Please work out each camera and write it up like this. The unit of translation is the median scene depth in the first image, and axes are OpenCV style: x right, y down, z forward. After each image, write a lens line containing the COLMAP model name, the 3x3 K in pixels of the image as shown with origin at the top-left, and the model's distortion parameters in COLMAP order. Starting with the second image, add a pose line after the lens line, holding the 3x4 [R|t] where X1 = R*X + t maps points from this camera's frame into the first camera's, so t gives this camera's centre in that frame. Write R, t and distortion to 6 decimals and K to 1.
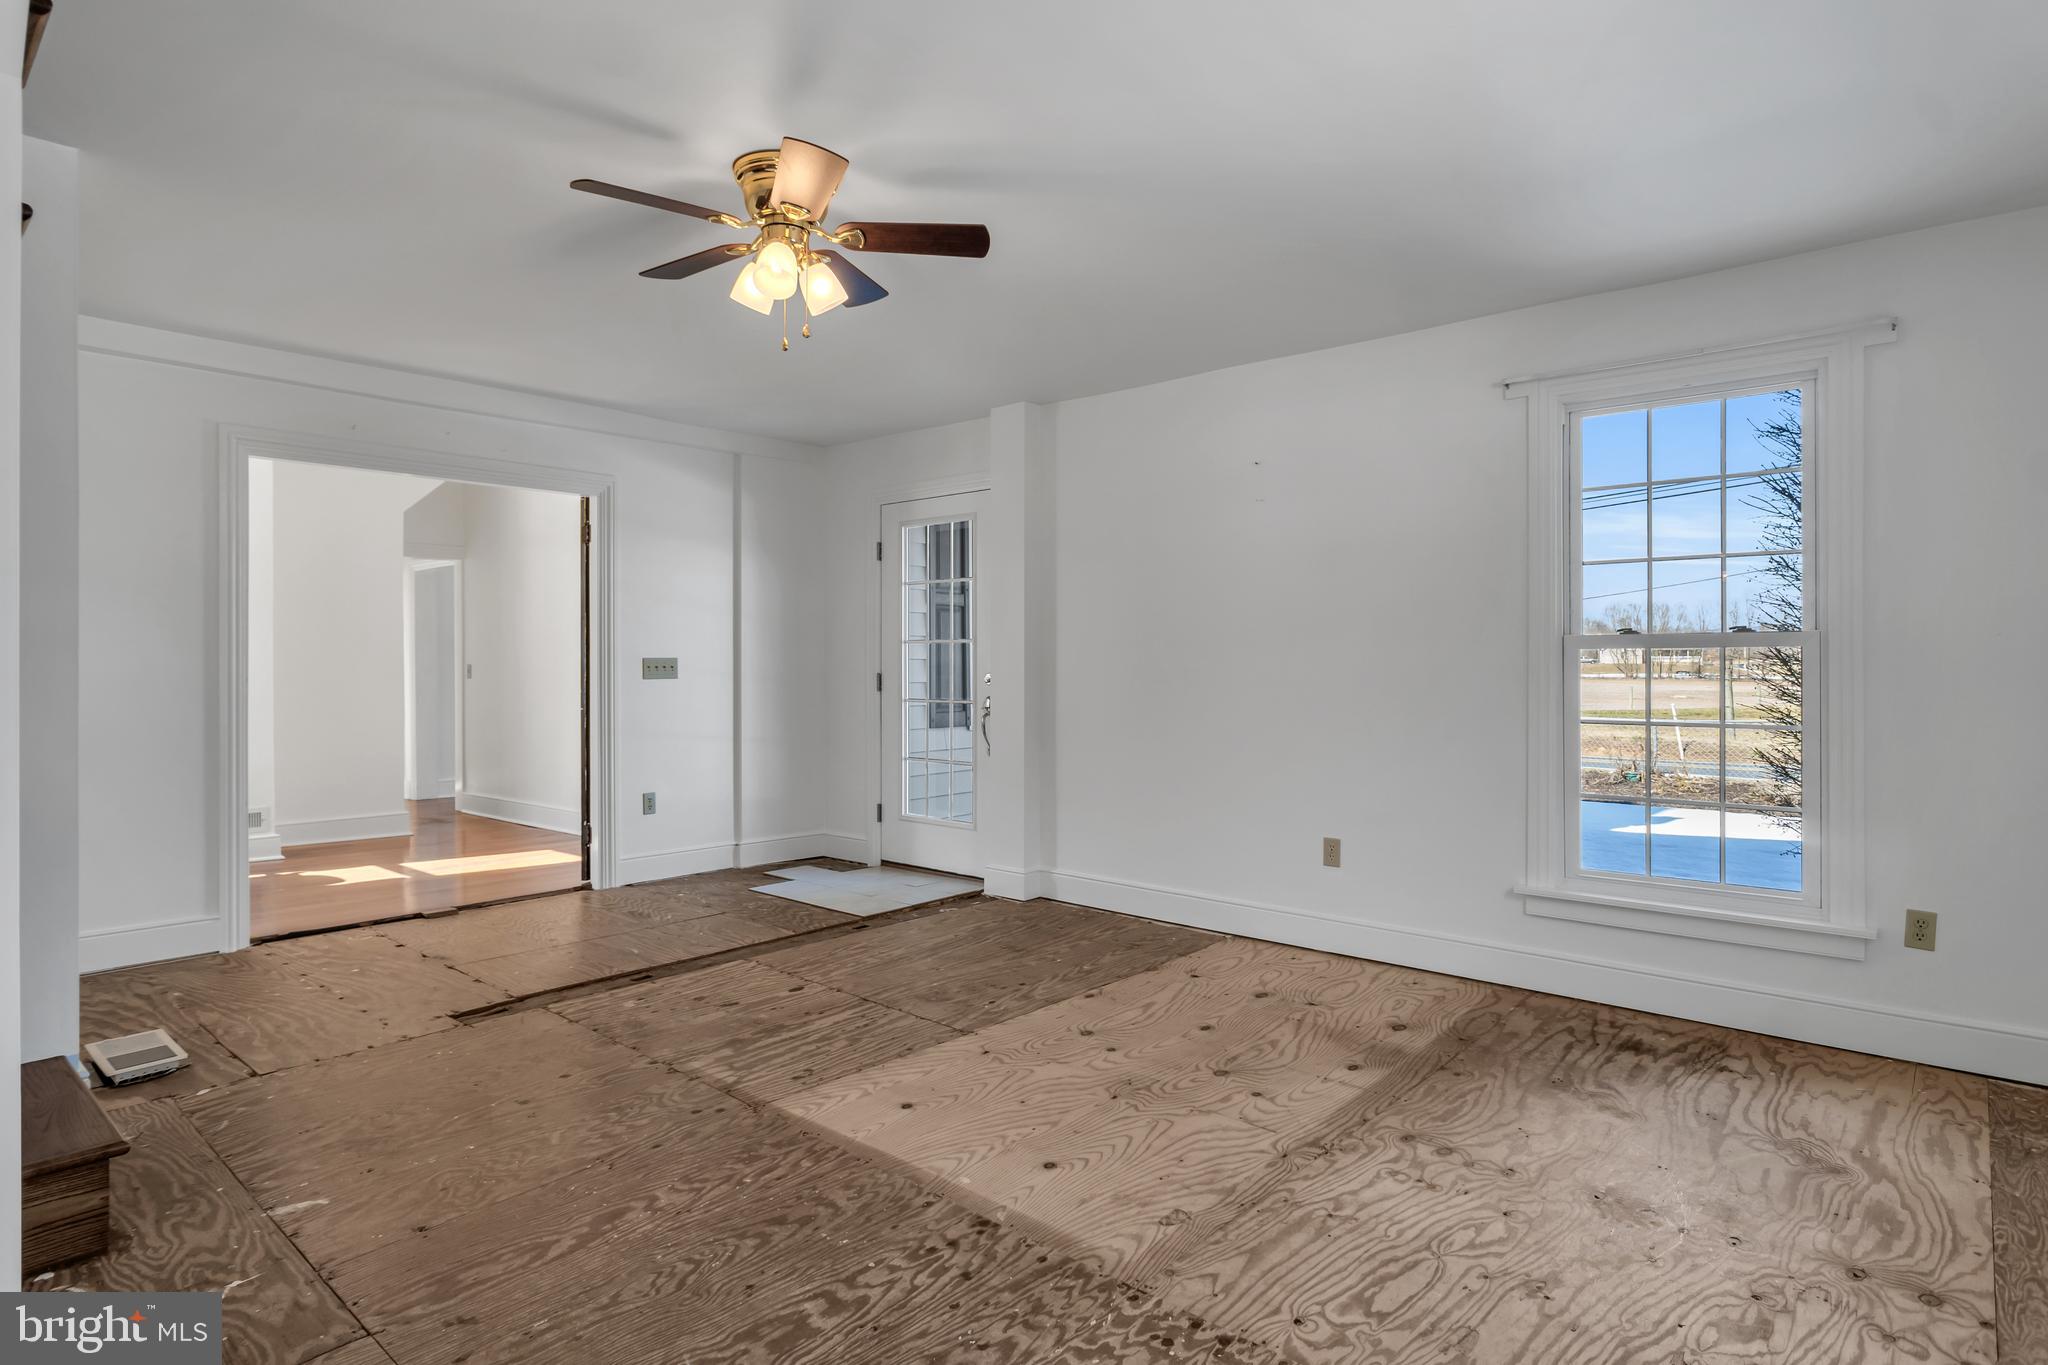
lens RADIAL K [[1091.1, 0, 1015.8], [0, 1091.1, 672.2], [0, 0, 1]] dist [-0.011743, -0.000490]
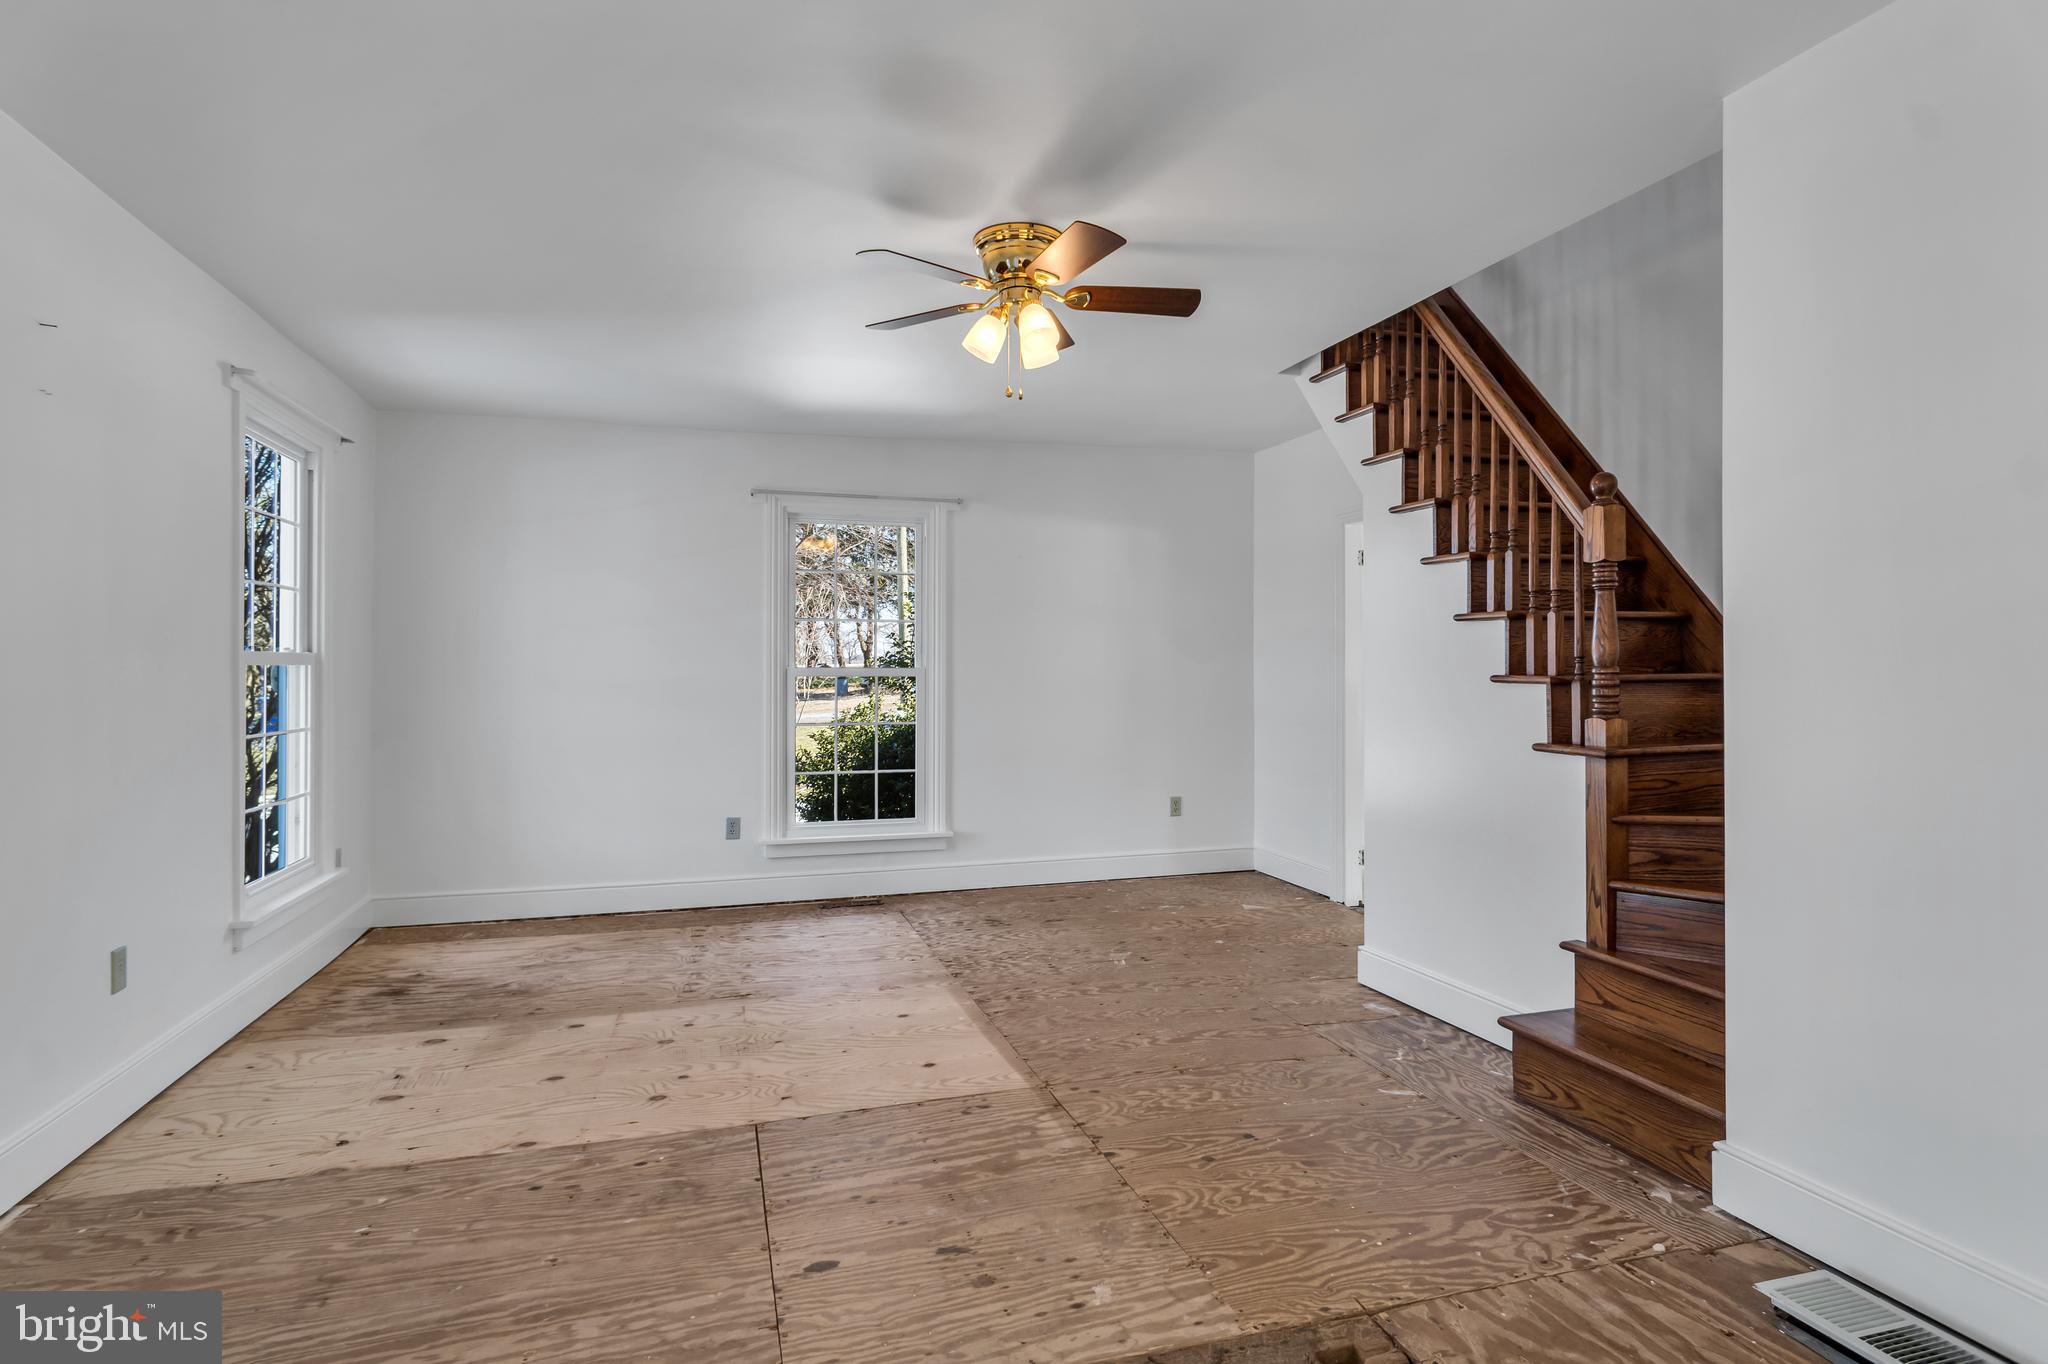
lens RADIAL K [[1091.1, 0, 1015.8], [0, 1091.1, 671.7], [0, 0, 1]] dist [-0.011743, -0.000490]
pose [[-0.844800, 0.002969, 0.535075, -0.688202], [0.008493, 0.999933, 0.007861, -0.022765], [-0.535015, 0.011185, -0.844768, 1.661081]]
